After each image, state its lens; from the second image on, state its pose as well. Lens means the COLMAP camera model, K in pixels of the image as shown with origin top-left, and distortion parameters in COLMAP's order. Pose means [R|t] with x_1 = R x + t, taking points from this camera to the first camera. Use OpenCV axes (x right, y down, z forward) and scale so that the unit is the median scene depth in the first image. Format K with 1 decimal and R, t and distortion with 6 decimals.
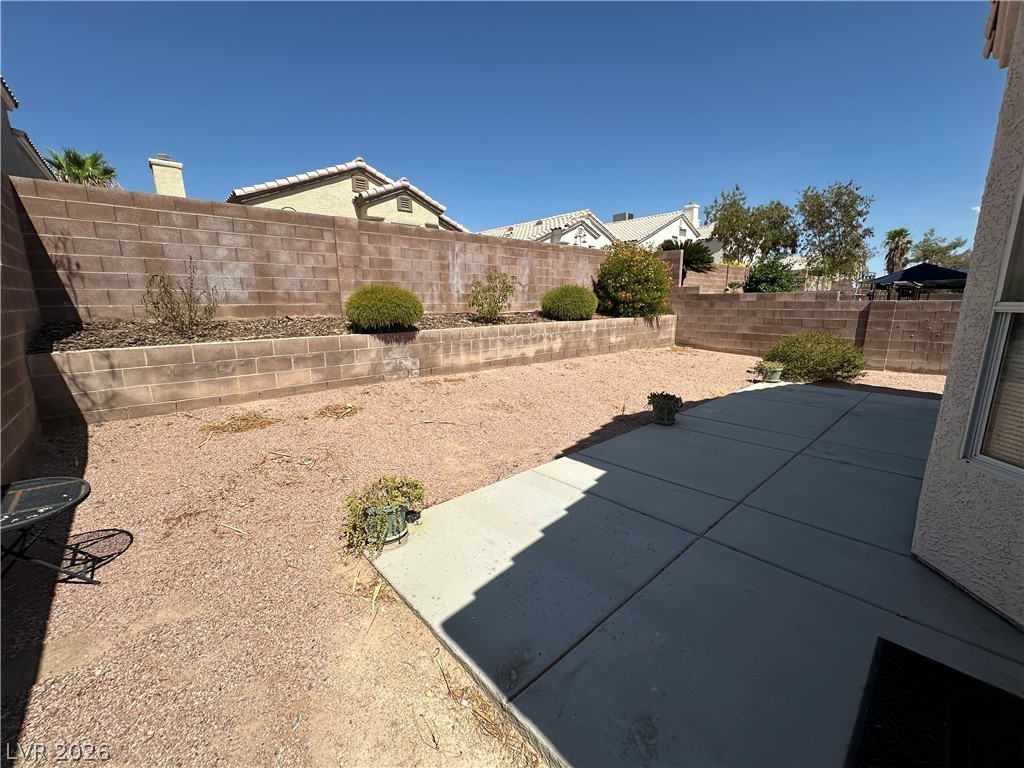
lens RADIAL K [[409.6, 0, 508.6], [0, 409.6, 390.5], [0, 0, 1]] dist [-0.004325, 0.000990]
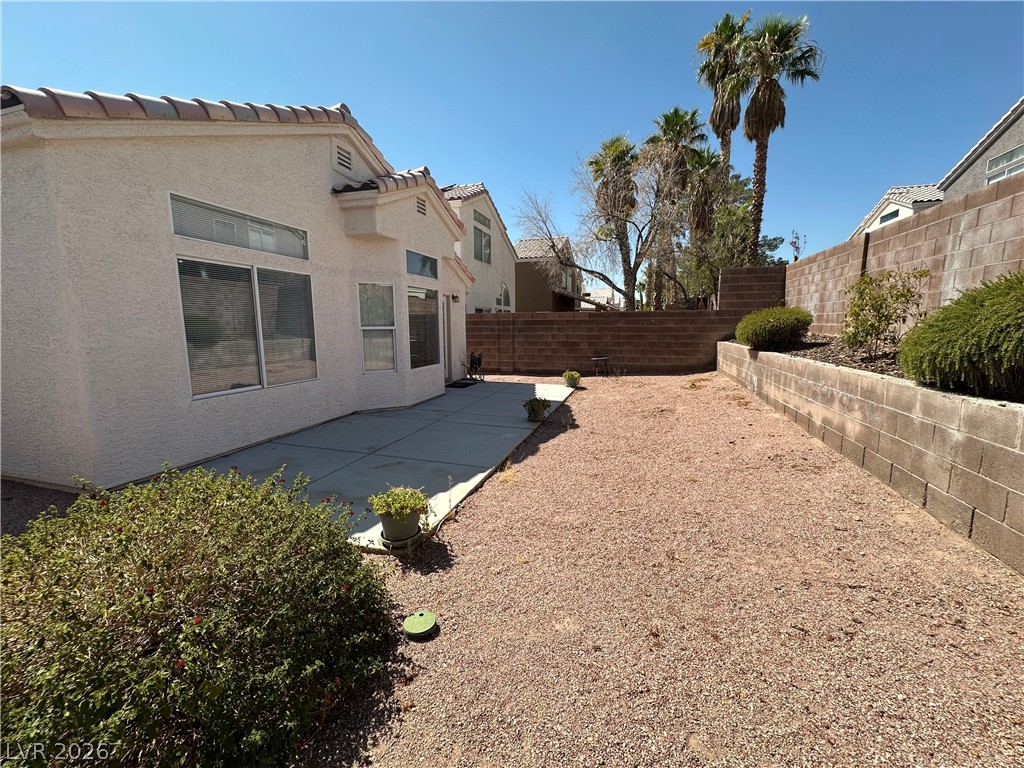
lens RADIAL K [[409.6, 0, 511.8], [0, 409.6, 384.1], [0, 0, 1]] dist [-0.004325, 0.000990]
pose [[-0.852905, 0.088427, -0.514523, 0.647579], [-0.099576, 0.939904, 0.326597, -0.258789], [0.512483, 0.329790, -0.792843, 1.150843]]
